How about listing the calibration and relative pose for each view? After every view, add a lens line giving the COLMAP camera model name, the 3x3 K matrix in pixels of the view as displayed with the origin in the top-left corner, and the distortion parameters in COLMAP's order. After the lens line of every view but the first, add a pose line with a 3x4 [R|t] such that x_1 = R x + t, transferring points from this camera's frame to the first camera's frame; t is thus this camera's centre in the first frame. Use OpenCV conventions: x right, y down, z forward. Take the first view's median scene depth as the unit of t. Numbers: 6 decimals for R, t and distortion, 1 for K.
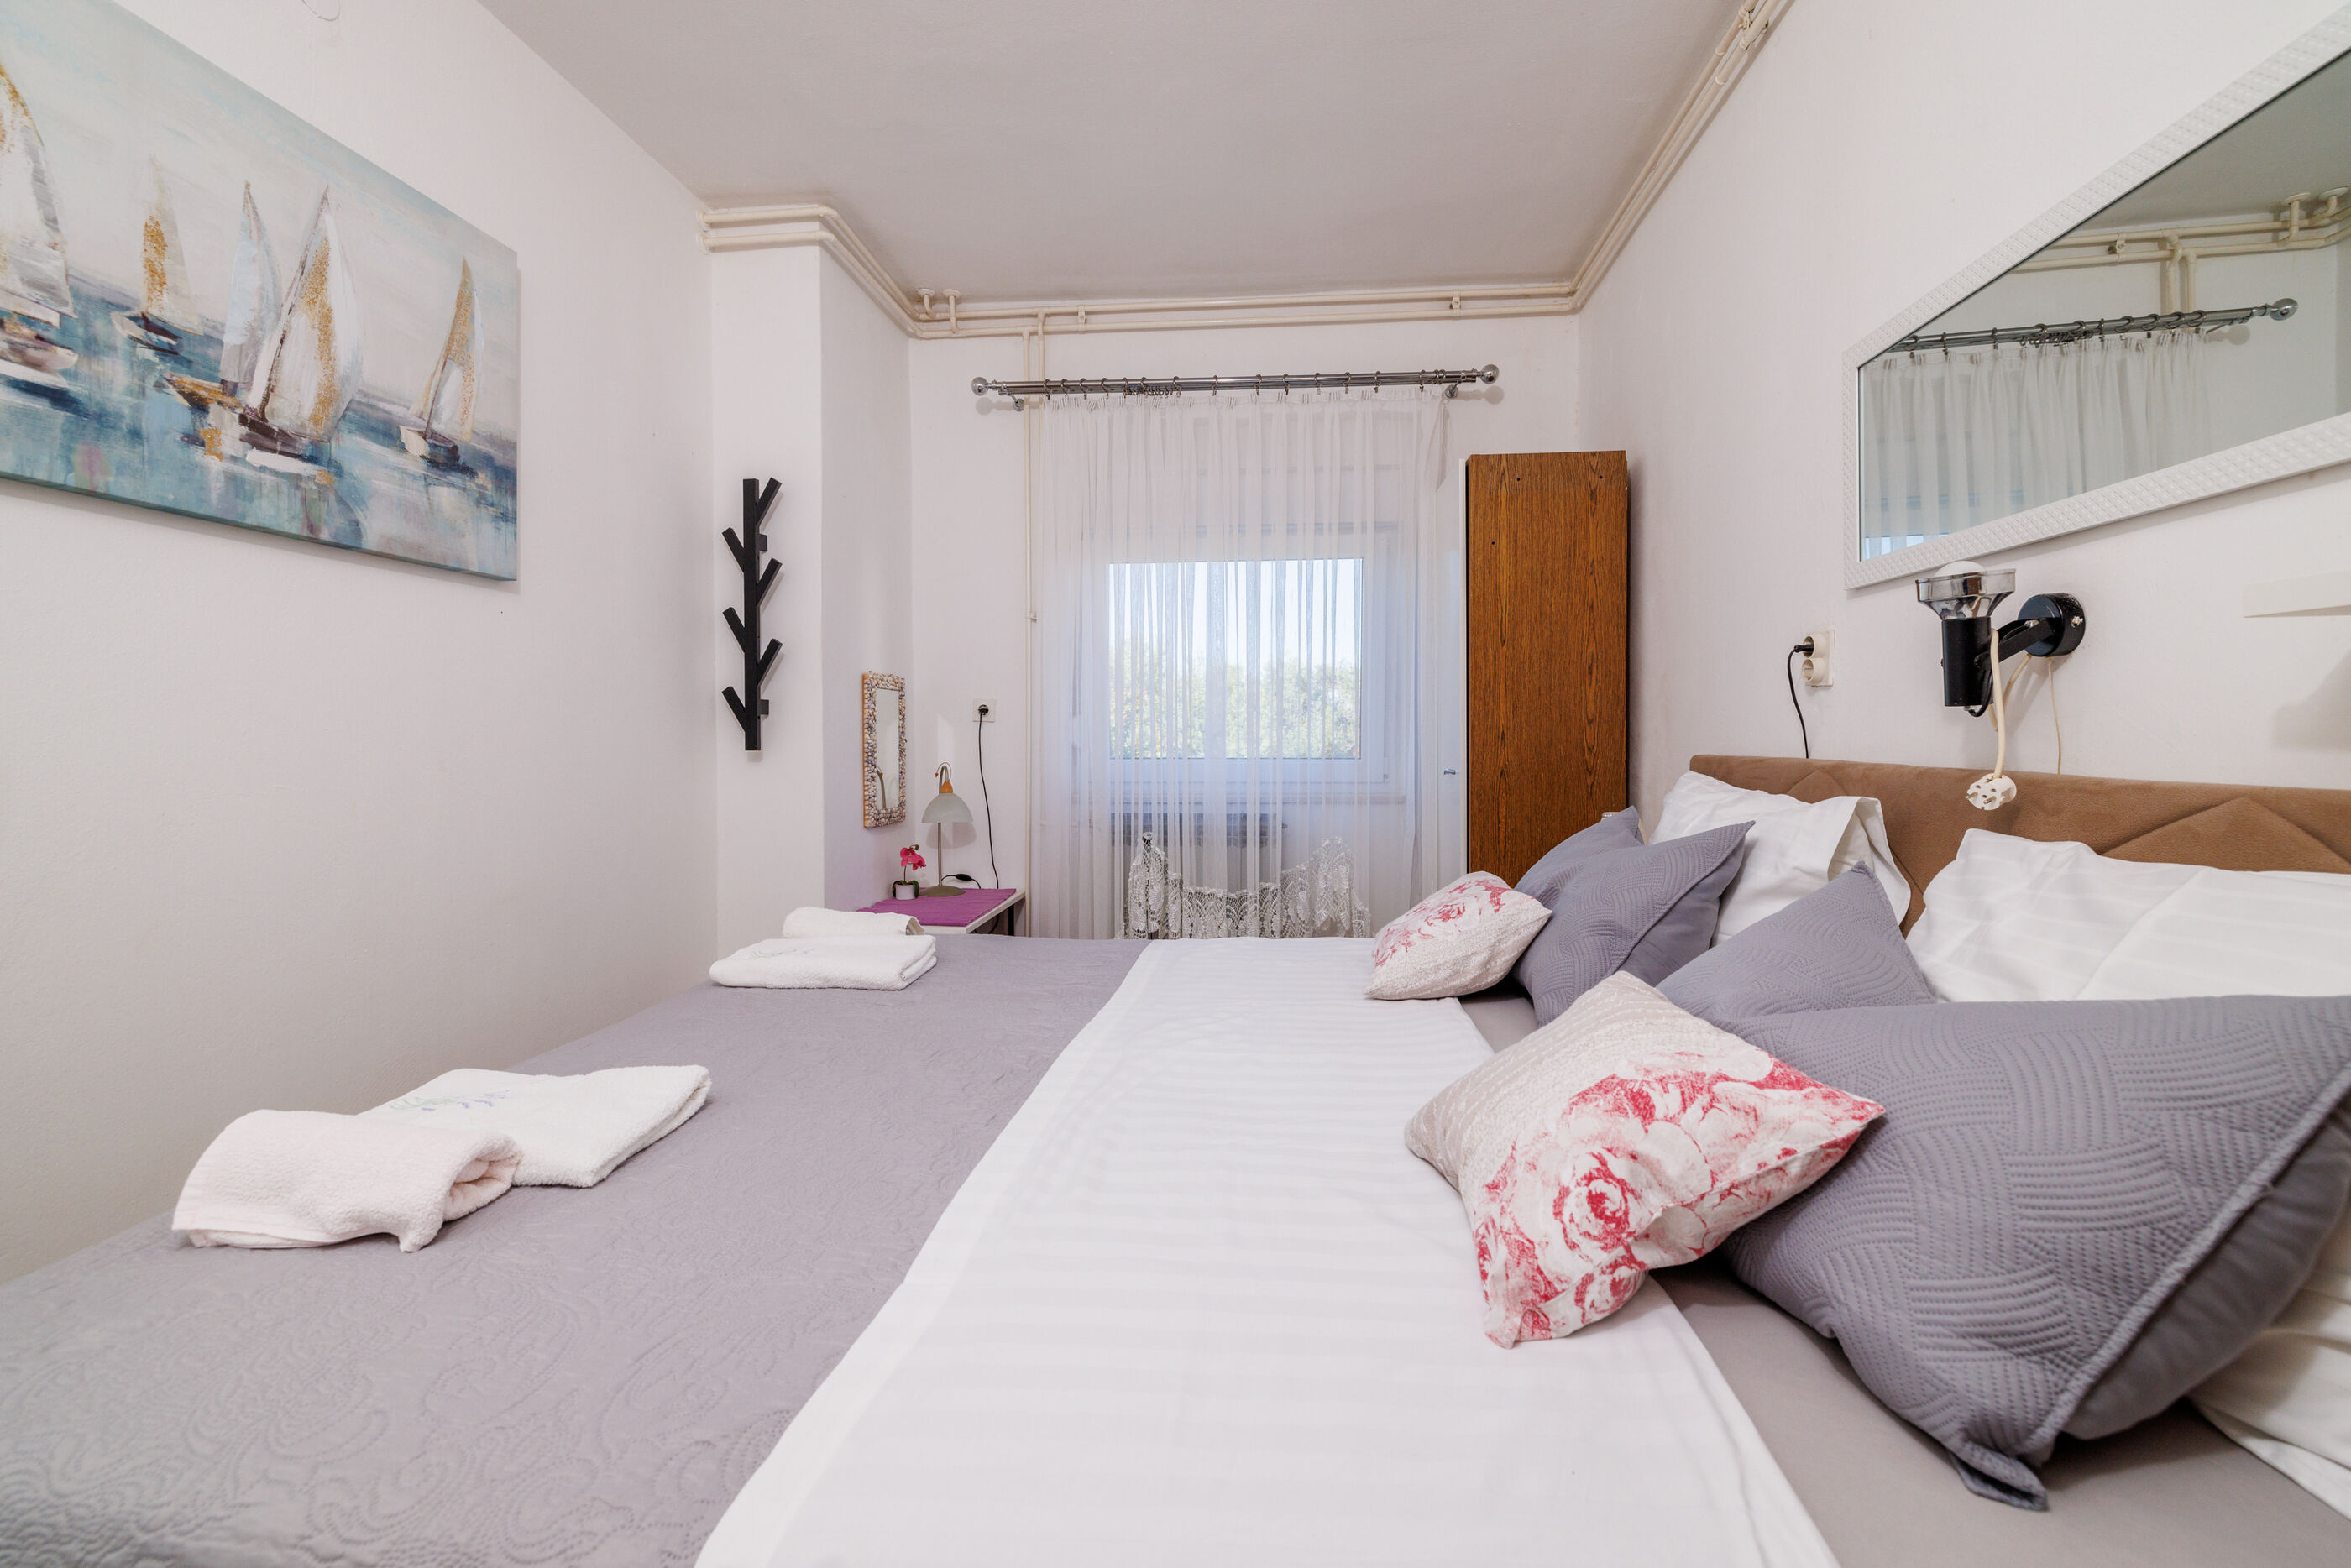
lens RADIAL K [[991.1, 0, 1177.2], [0, 991.1, 757.3], [0, 0, 1]] dist [0.000020, 0.000164]
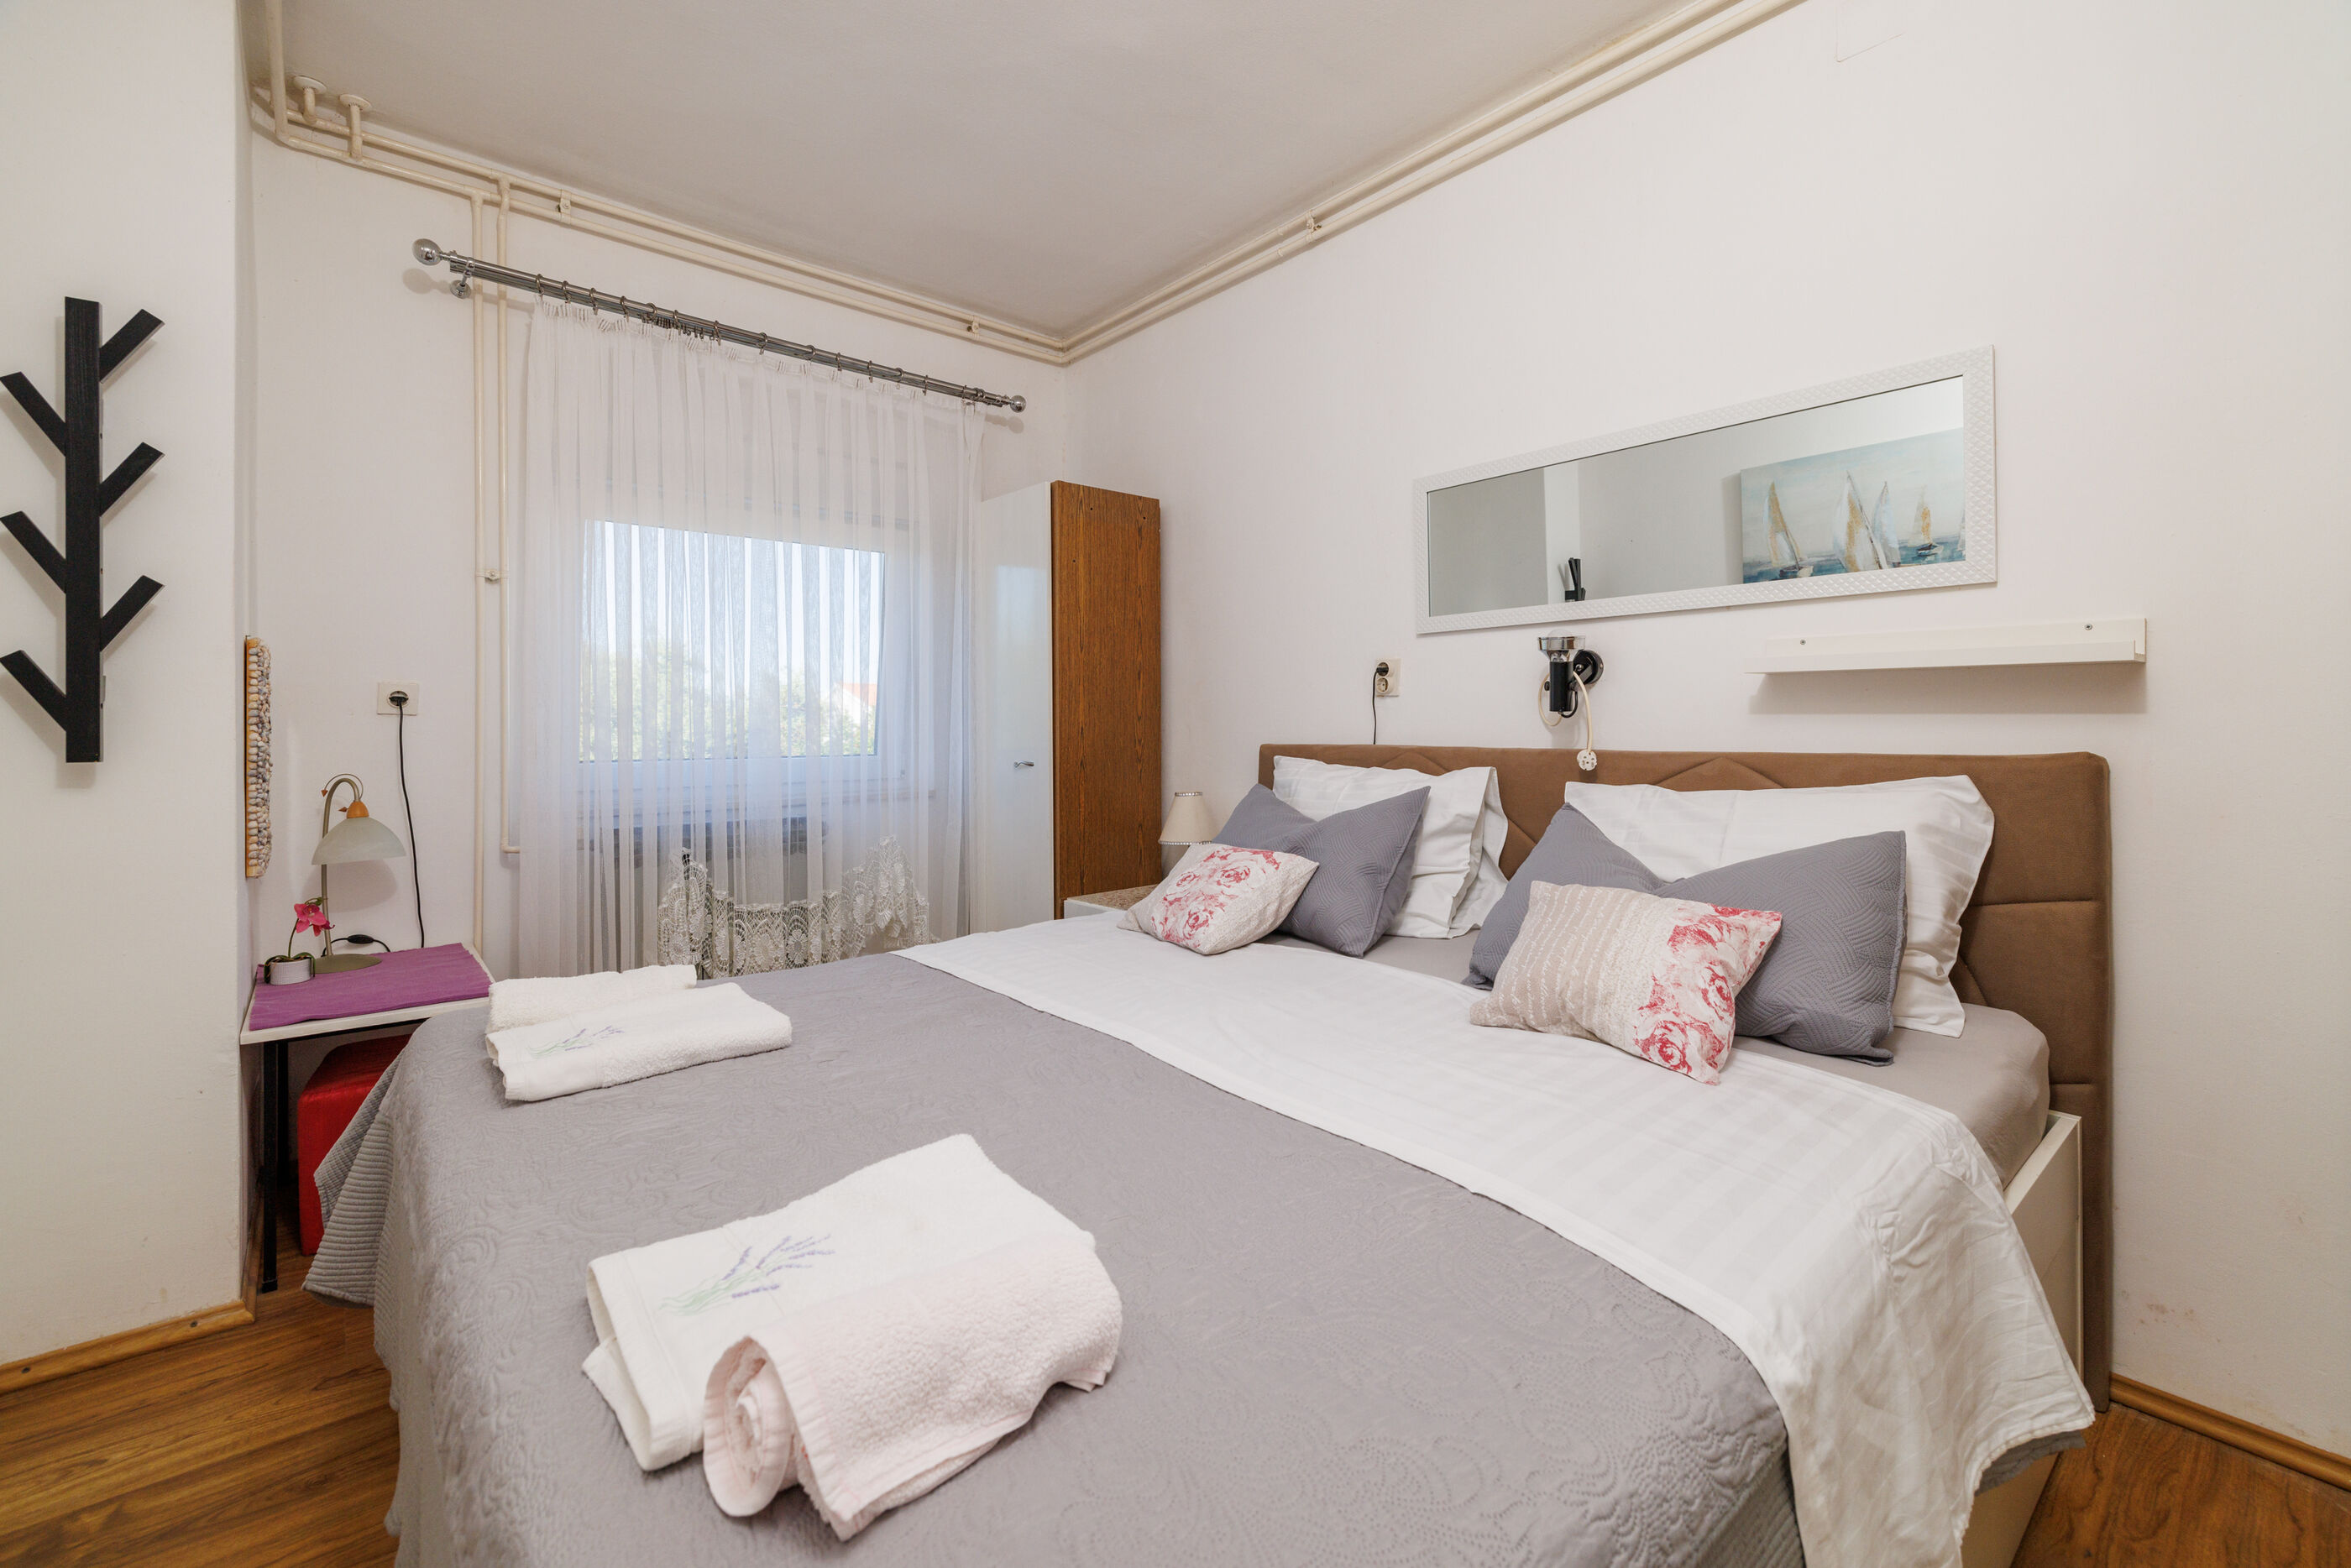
lens RADIAL K [[999.5, 0, 1184.2], [0, 999.5, 726.4], [0, 0, 1]] dist [0.001849, 0.000175]
pose [[0.685765, -0.002016, 0.727820, -0.413665], [0.020865, 0.999640, -0.016891, -0.004535], [-0.727523, 0.026769, 0.685560, 0.122662]]
